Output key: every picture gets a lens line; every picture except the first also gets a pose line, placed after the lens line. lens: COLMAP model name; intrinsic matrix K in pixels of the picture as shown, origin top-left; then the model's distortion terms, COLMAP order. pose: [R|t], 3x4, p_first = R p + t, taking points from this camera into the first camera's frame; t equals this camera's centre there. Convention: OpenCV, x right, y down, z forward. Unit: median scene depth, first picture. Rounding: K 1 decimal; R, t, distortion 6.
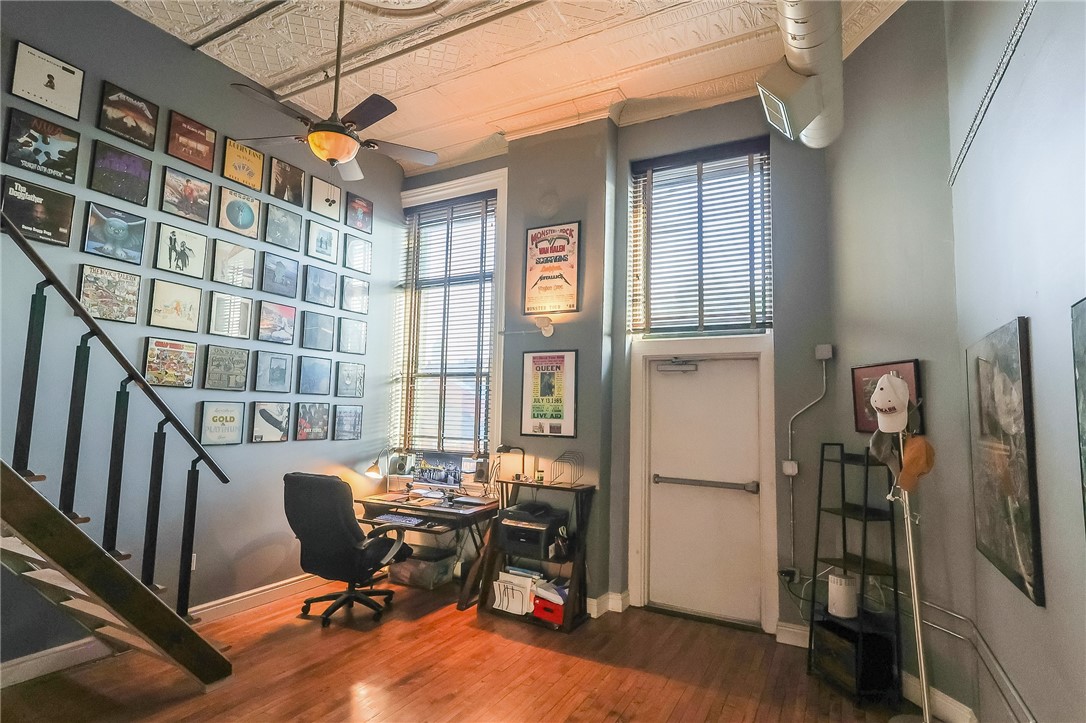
lens RADIAL K [[556.0, 0, 541.7], [0, 556.0, 359.7], [0, 0, 1]] dist [-0.005615, -0.000391]
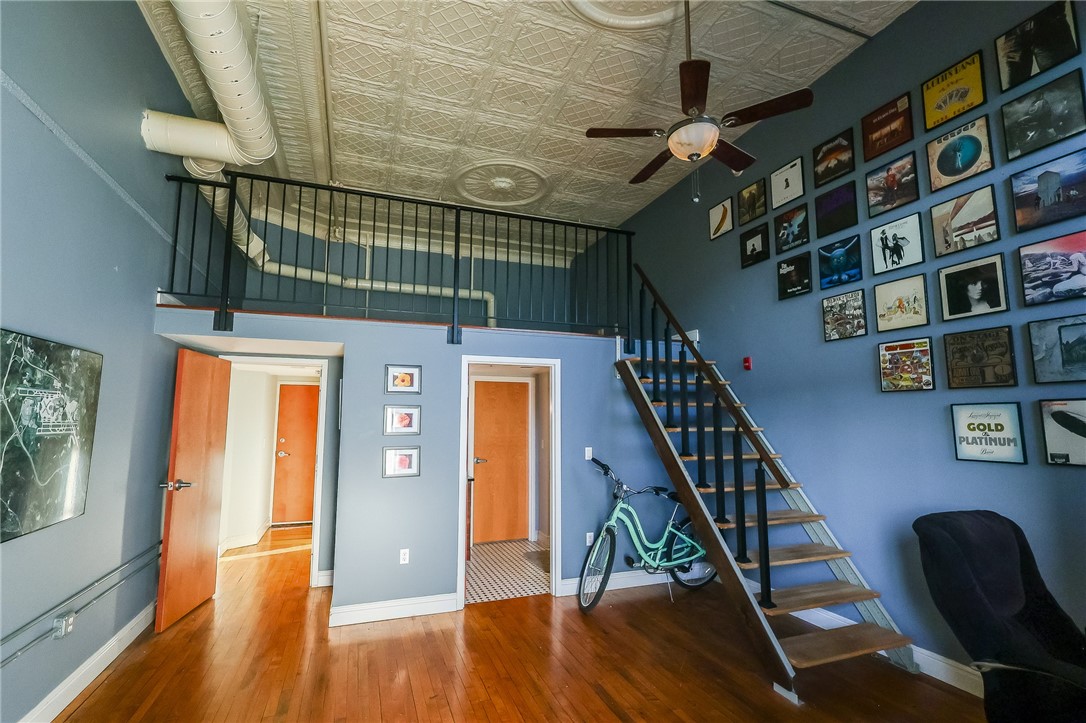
lens RADIAL K [[498.6, 0, 541.2], [0, 498.6, 359.5], [0, 0, 1]] dist [-0.002541, 0.000522]
pose [[-0.659593, -0.115309, -0.742725, 0.328663], [0.058965, 0.977178, -0.204073, 0.123694], [0.749306, -0.178400, -0.637741, 1.032673]]
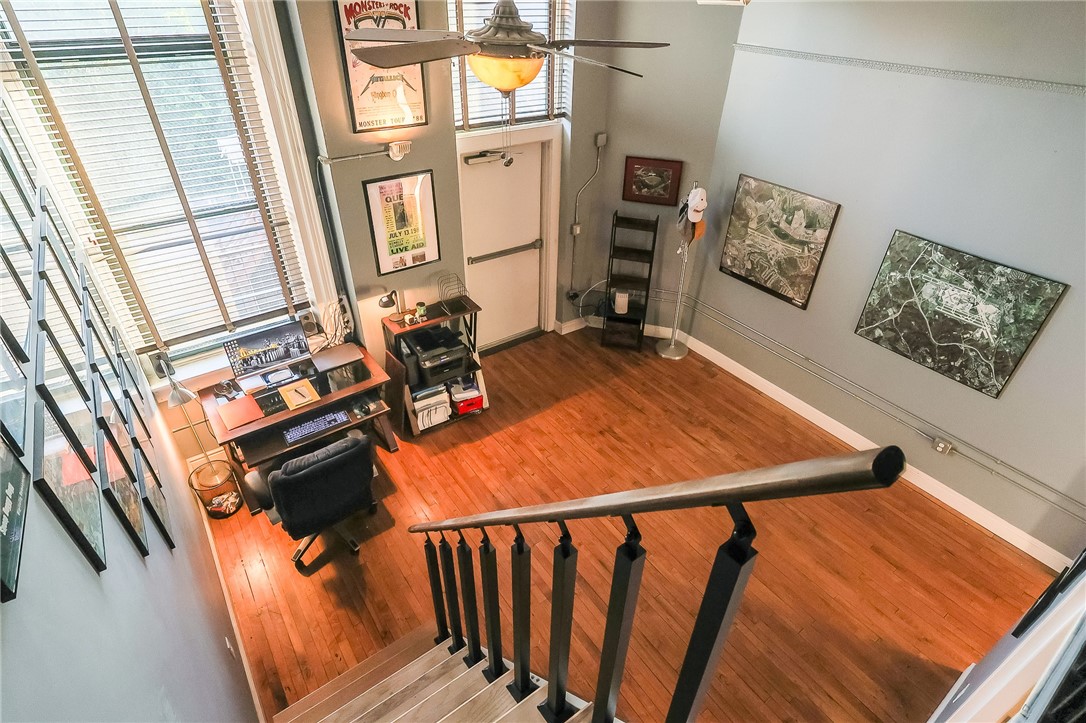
lens RADIAL K [[556.0, 0, 539.7], [0, 556.0, 358.6], [0, 0, 1]] dist [-0.005615, -0.000391]
pose [[0.447846, -0.528018, 0.721548, -0.756569], [-0.090249, 0.776183, 0.624015, -0.406431], [-0.889544, -0.344582, 0.299958, 0.540237]]
